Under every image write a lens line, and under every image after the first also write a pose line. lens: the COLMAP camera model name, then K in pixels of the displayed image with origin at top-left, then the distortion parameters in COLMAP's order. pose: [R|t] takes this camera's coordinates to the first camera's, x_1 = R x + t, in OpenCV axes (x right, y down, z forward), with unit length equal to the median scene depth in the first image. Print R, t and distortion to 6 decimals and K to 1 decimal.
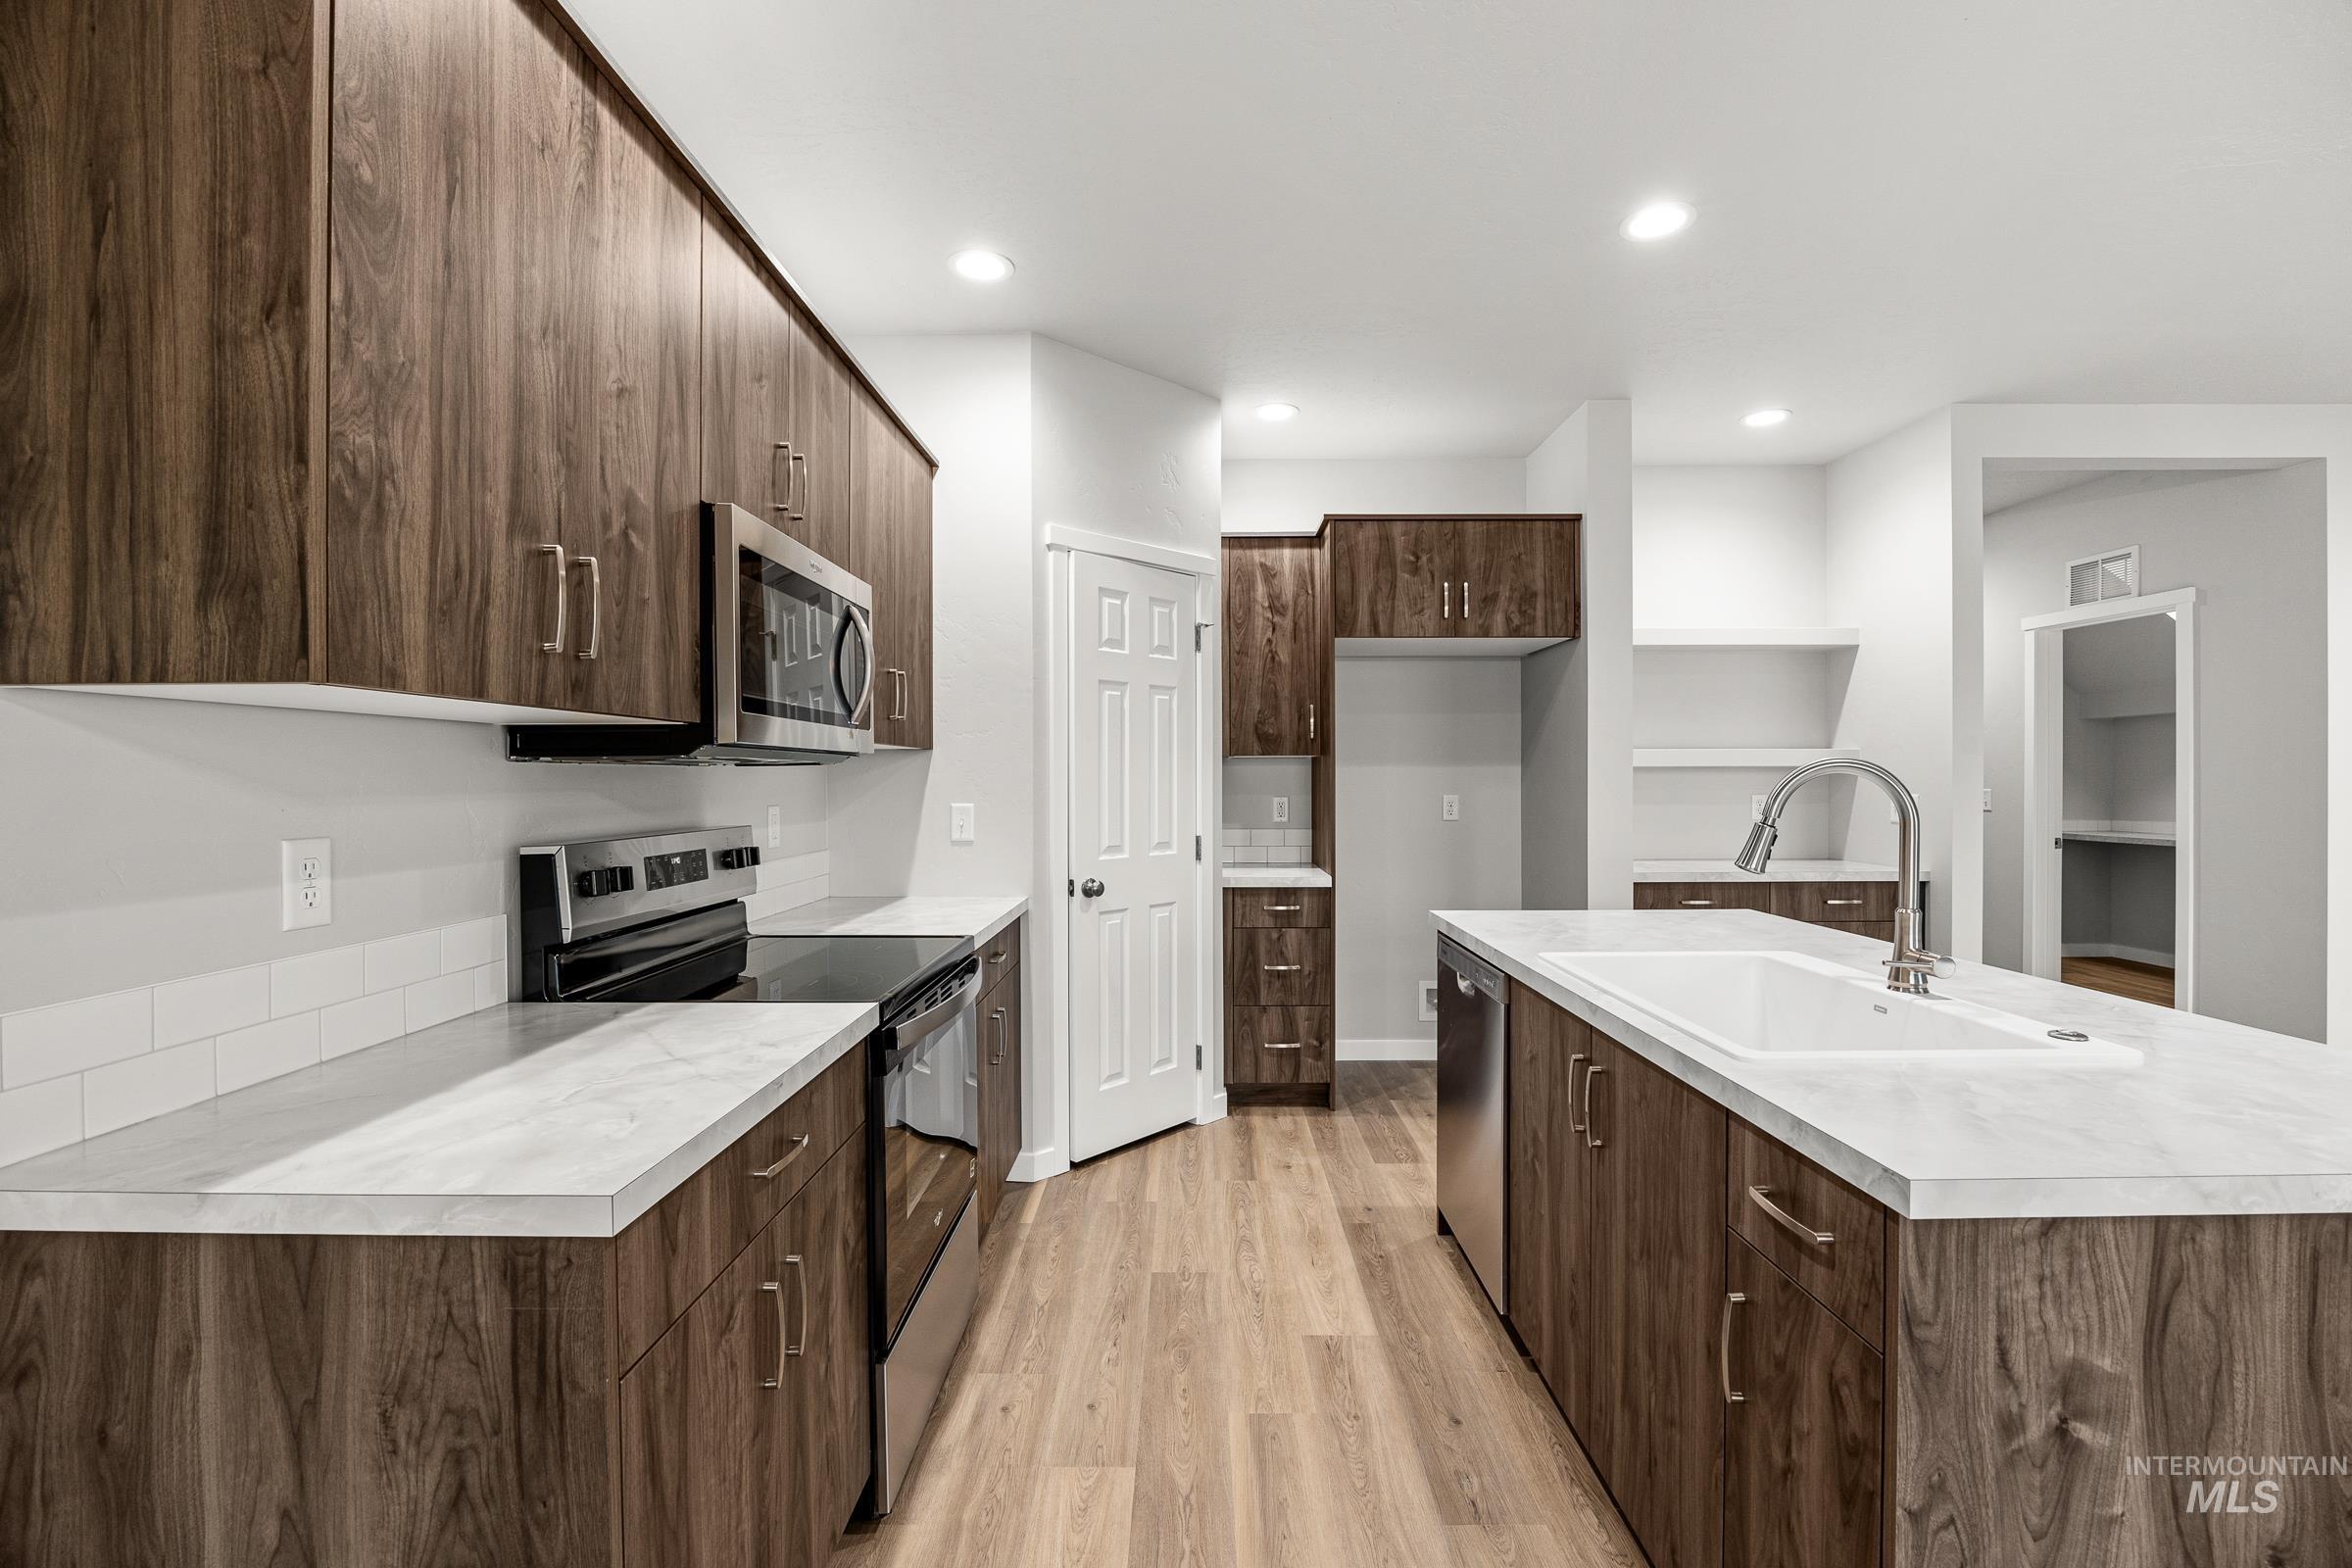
lens RADIAL K [[1059.4, 0, 1160.2], [0, 1059.4, 783.9], [0, 0, 1]] dist [-0.013159, 0.000770]
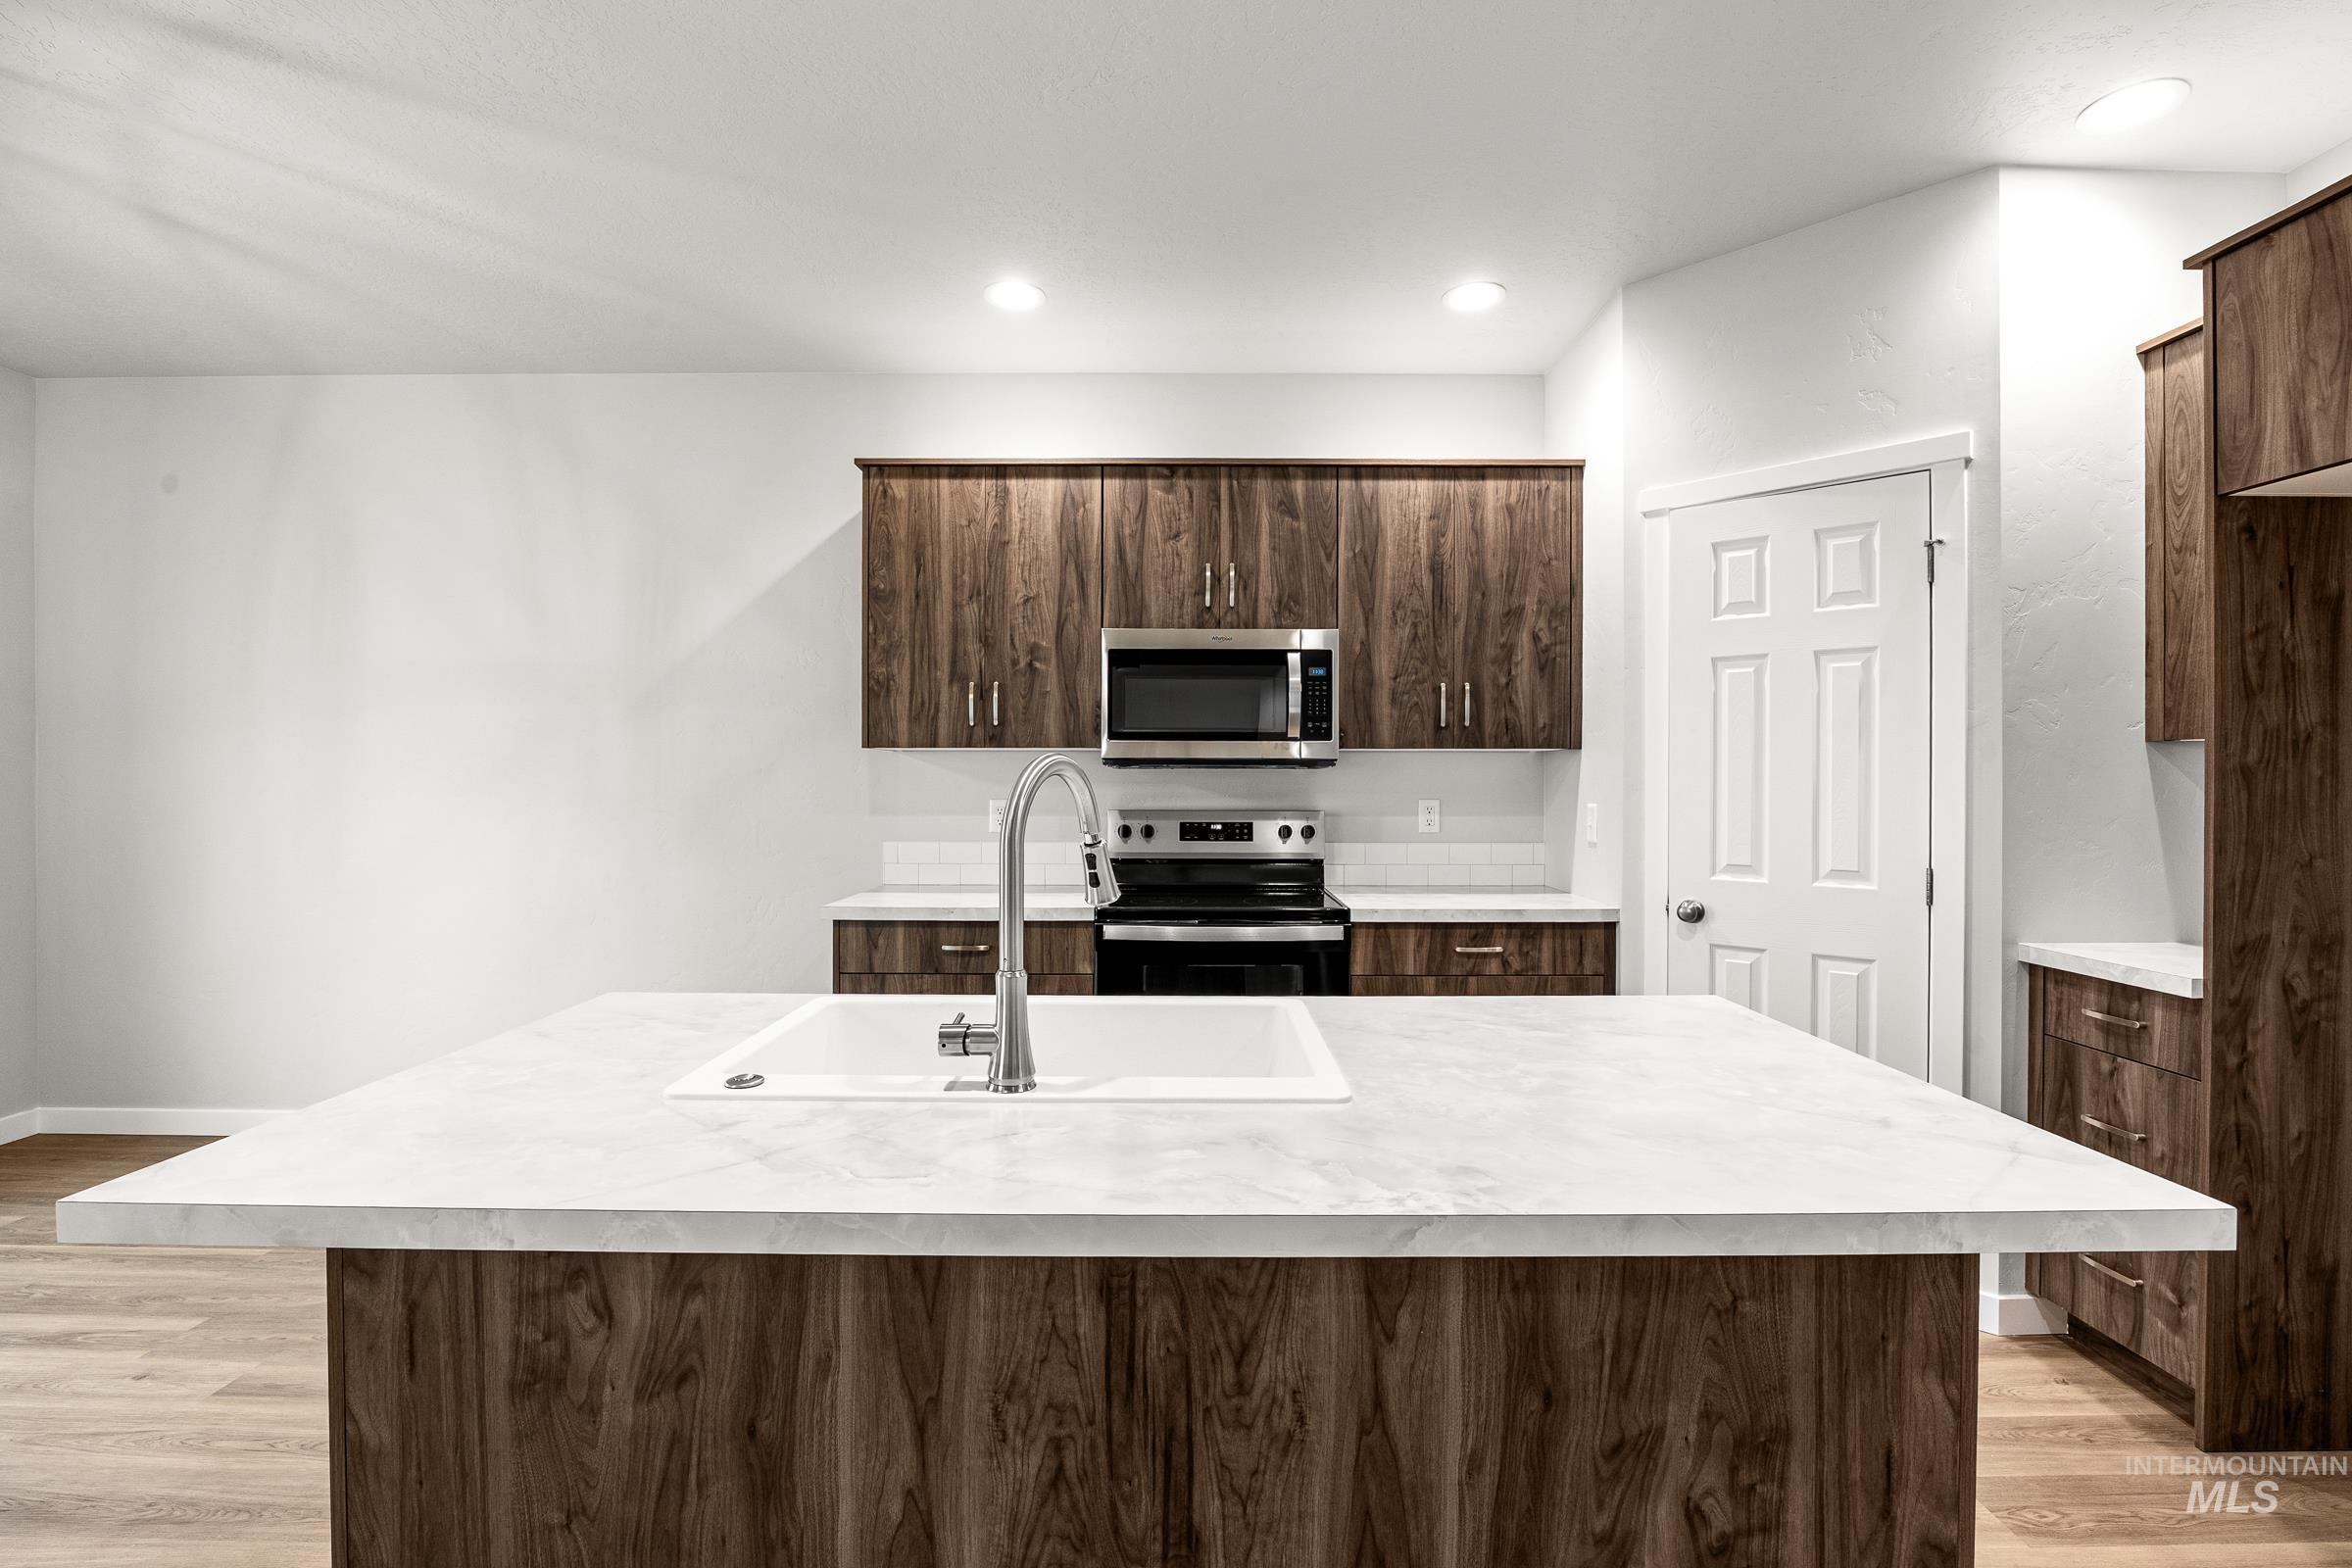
lens RADIAL K [[1059.4, 0, 1160.2], [0, 1059.4, 783.9], [0, 0, 1]] dist [-0.013159, 0.000770]
pose [[-0.018362, 0.010776, -0.999773, 0.766456], [-0.007726, 0.999911, 0.010920, -0.007318], [0.999802, 0.007925, -0.018277, 0.597876]]
